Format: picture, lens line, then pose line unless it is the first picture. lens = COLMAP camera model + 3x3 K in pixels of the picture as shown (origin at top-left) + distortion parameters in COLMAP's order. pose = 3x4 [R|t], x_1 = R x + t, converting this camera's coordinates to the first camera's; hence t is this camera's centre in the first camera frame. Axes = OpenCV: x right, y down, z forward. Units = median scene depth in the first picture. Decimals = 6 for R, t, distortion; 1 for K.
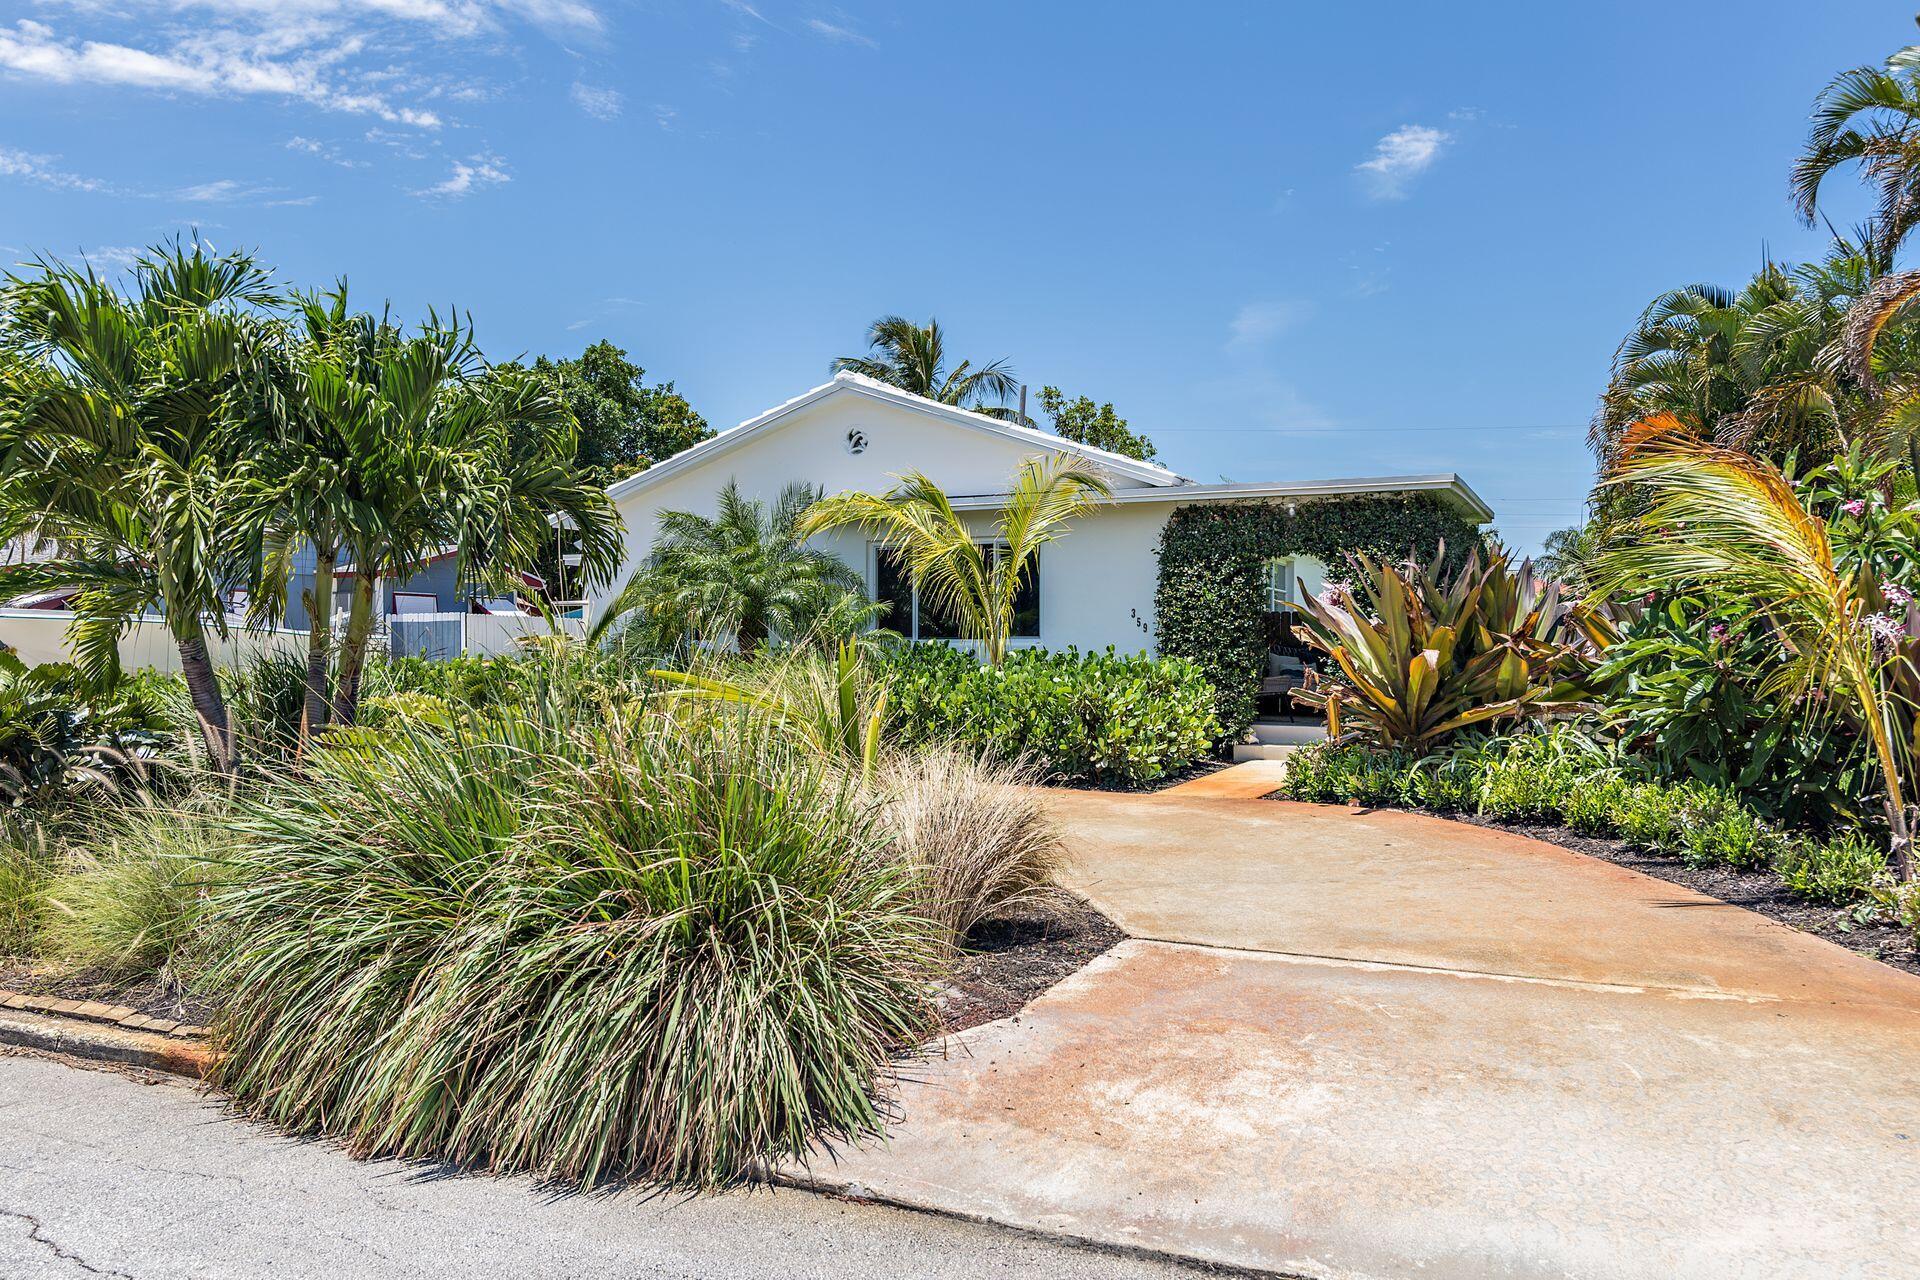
lens RADIAL K [[1462.4, 0, 946.4], [0, 1462.4, 651.0], [0, 0, 1]] dist [-0.004485, 0.010058]
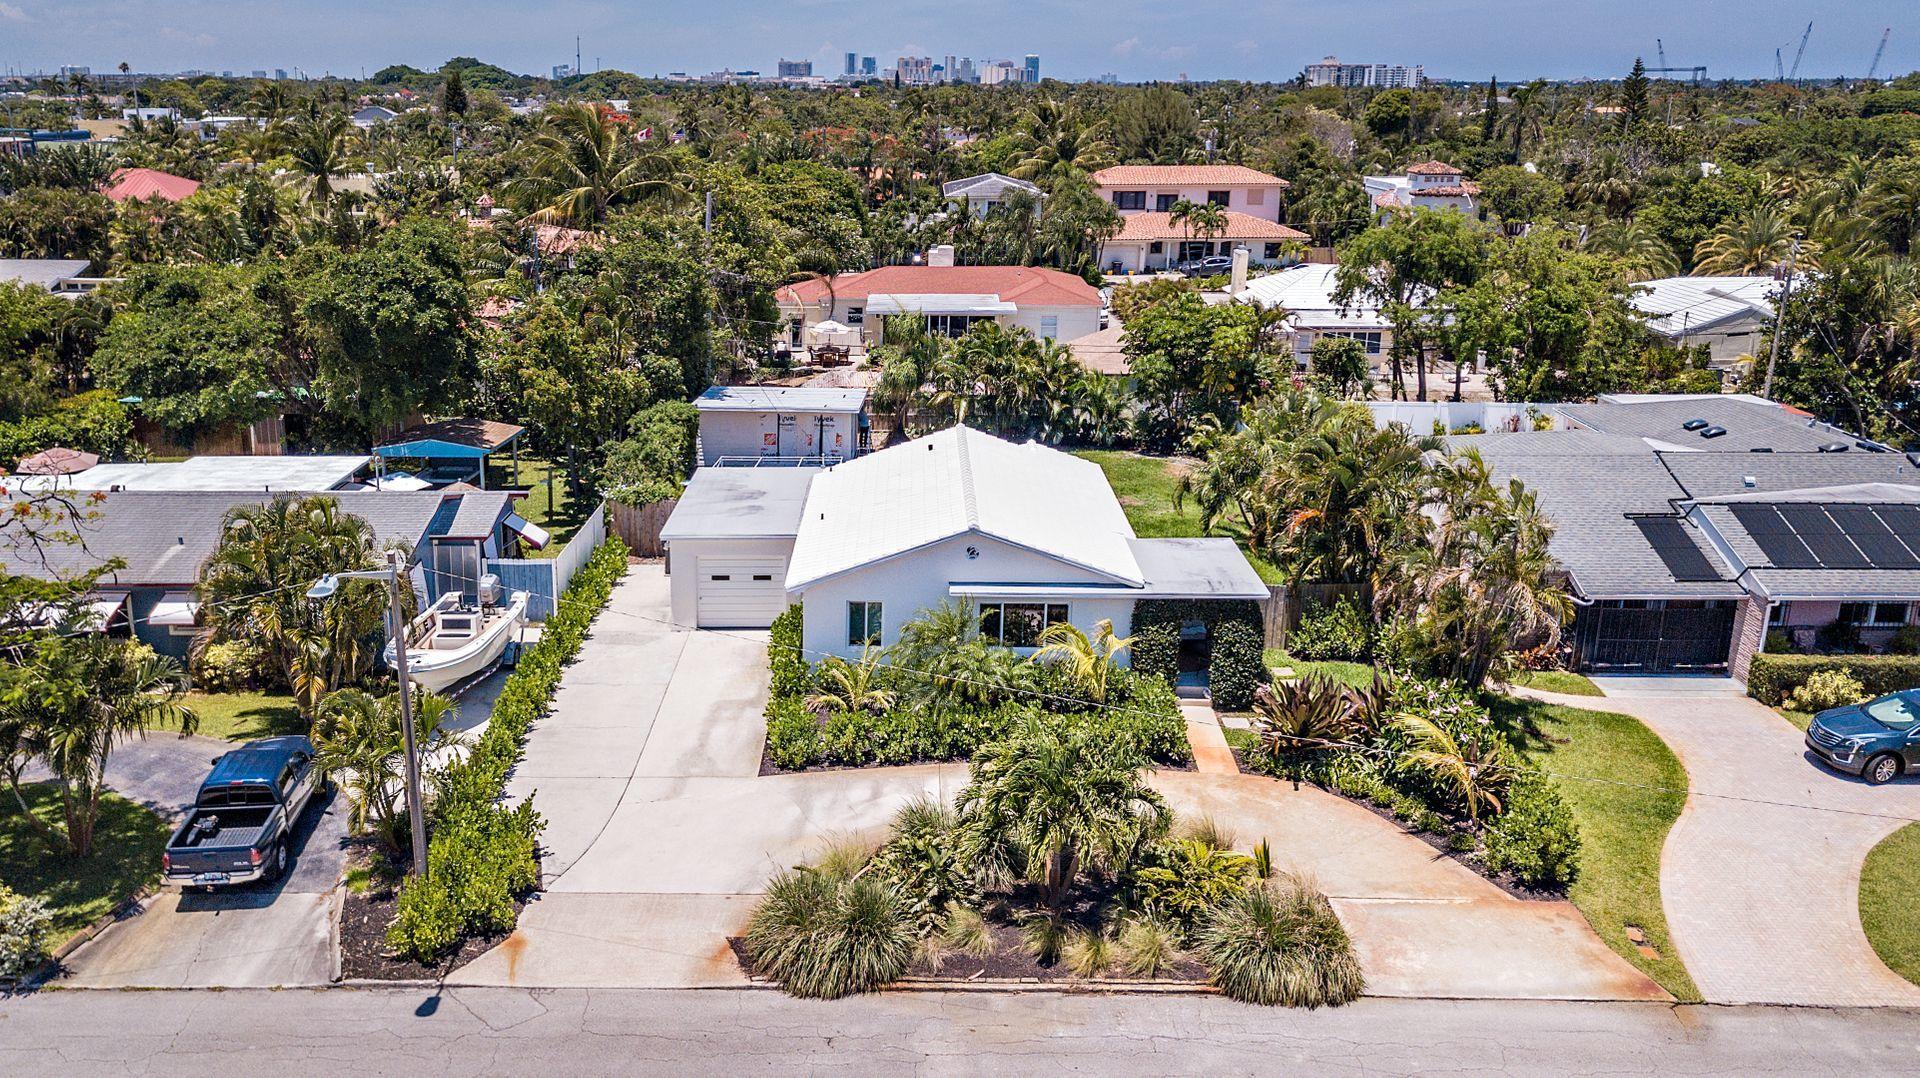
lens RADIAL K [[1521.4, 0, 911.5], [0, 1521.4, 516.6], [0, 0, 1]] dist [0.051753, -0.010603]
pose [[0.913024, -0.110135, 0.392757, -1.112589], [0.002089, 0.964110, 0.265495, -0.877256], [-0.407901, -0.241582, 0.880486, -0.898609]]
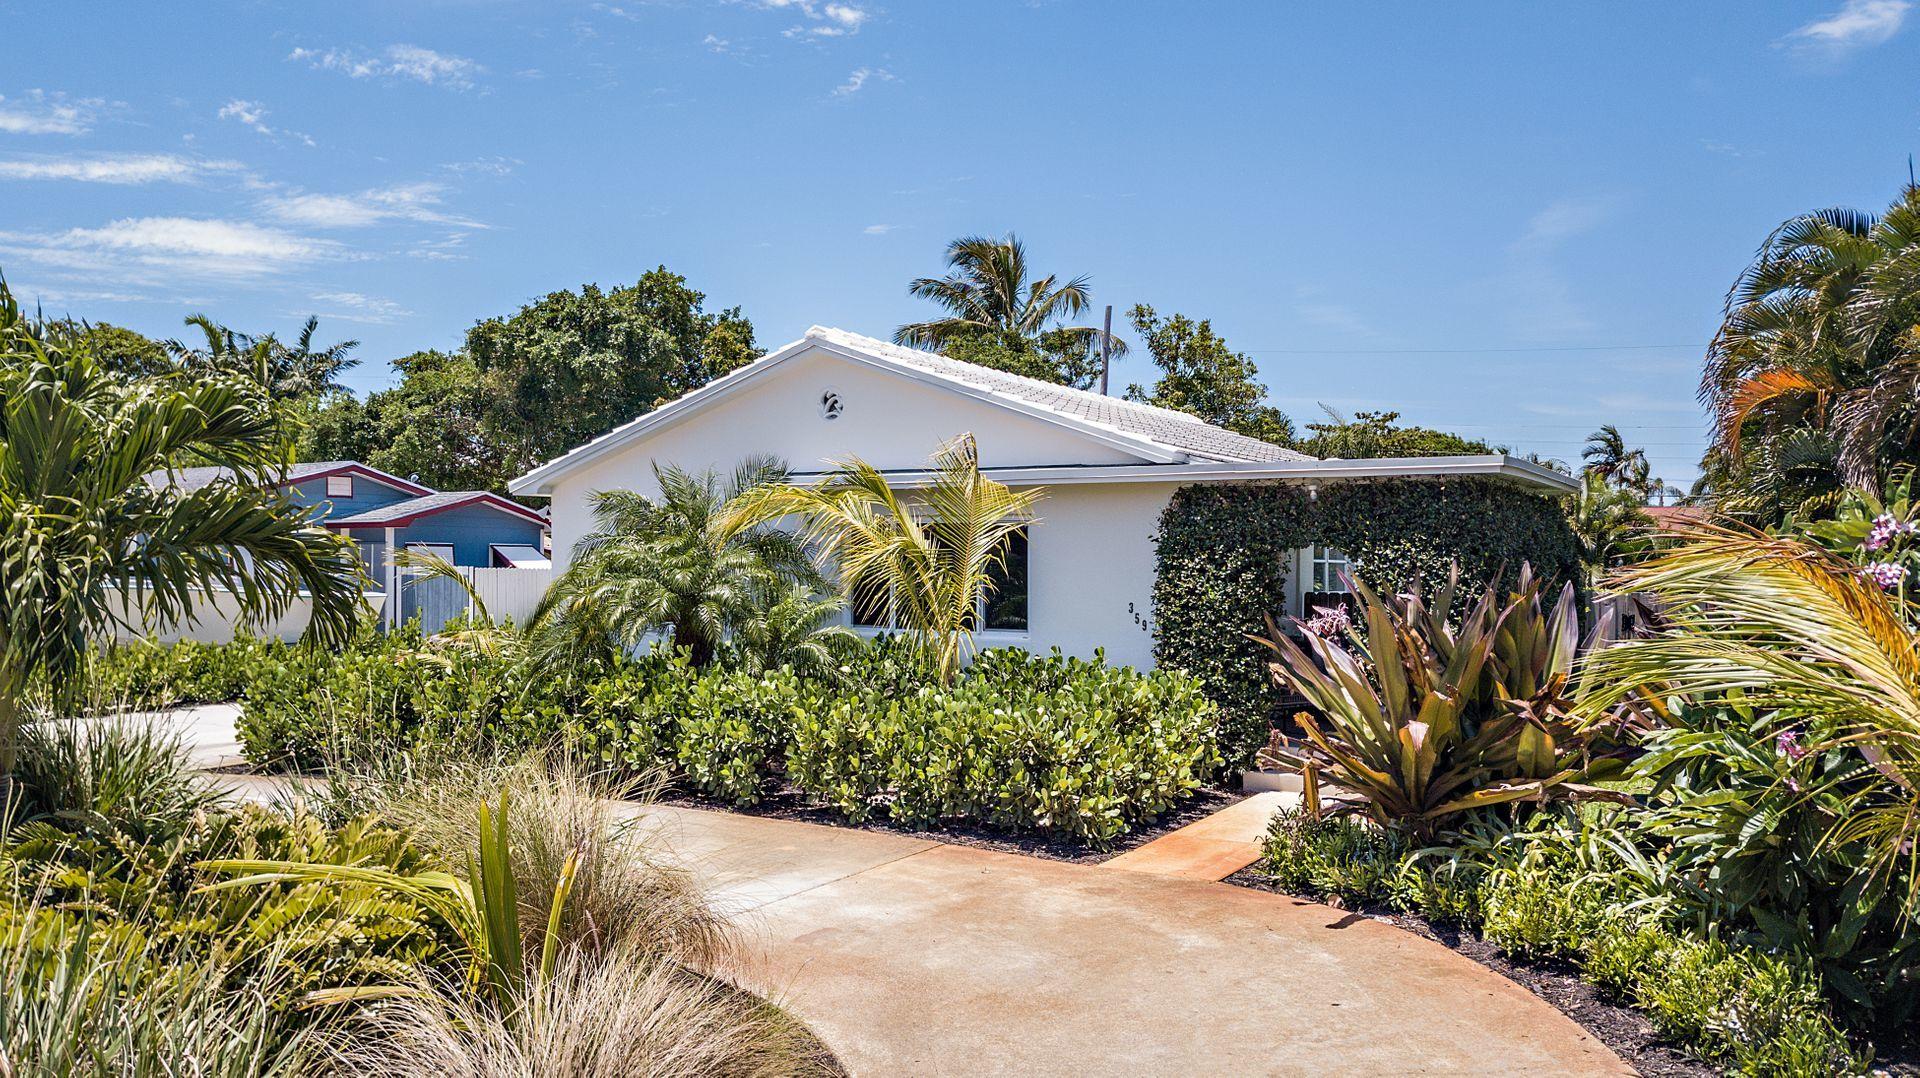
lens RADIAL K [[1489.8, 0, 931.1], [0, 1489.8, 520.1], [0, 0, 1]] dist [0.039788, -0.022982]
pose [[0.995628, 0.001956, -0.093384, 0.101247], [-0.004473, 0.999632, -0.026748, -0.058828], [0.093298, 0.027049, 0.995271, 0.124226]]
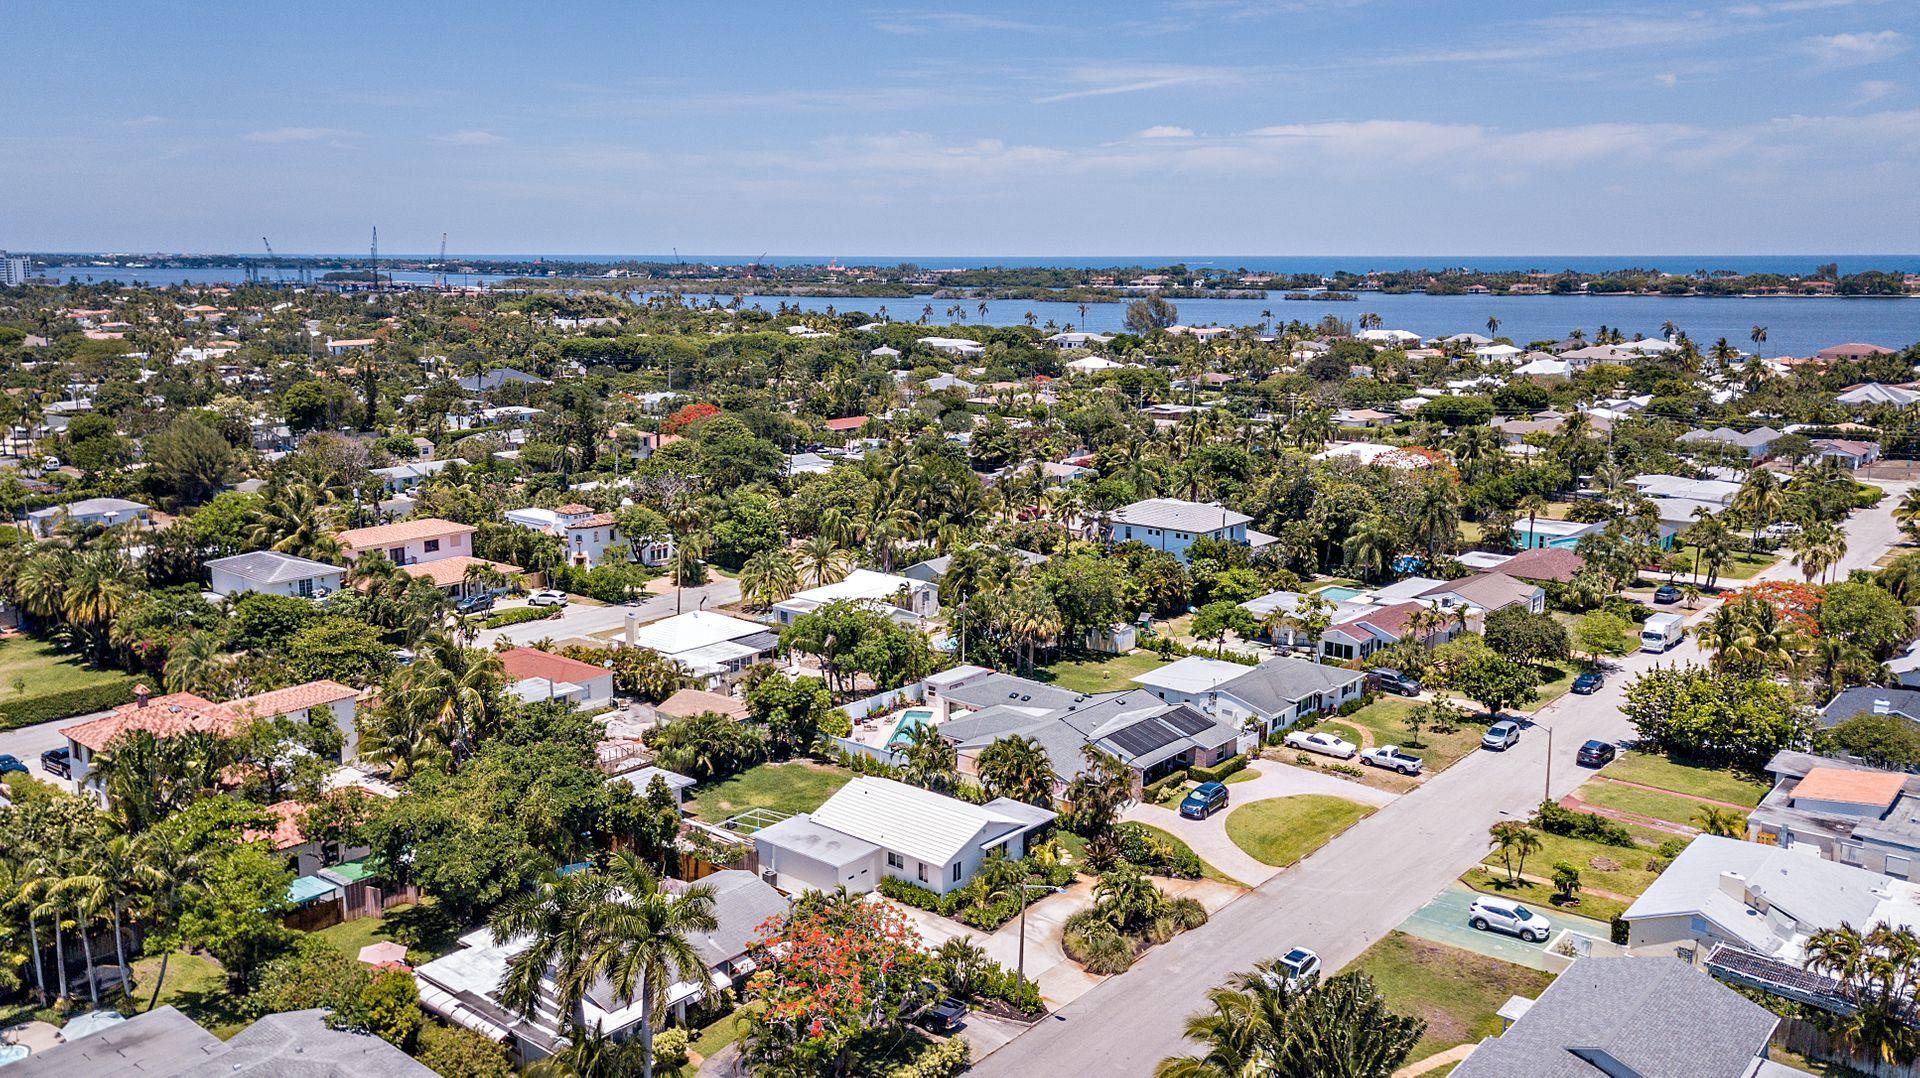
lens RADIAL K [[1490.9, 0, 963.7], [0, 1490.9, 529.1], [0, 0, 1]] dist [0.043257, -0.017948]
pose [[0.264476, -0.168269, 0.949599, -5.661971], [0.002398, 0.984772, 0.173834, -2.439765], [-0.964389, -0.043698, 0.260852, -0.254123]]
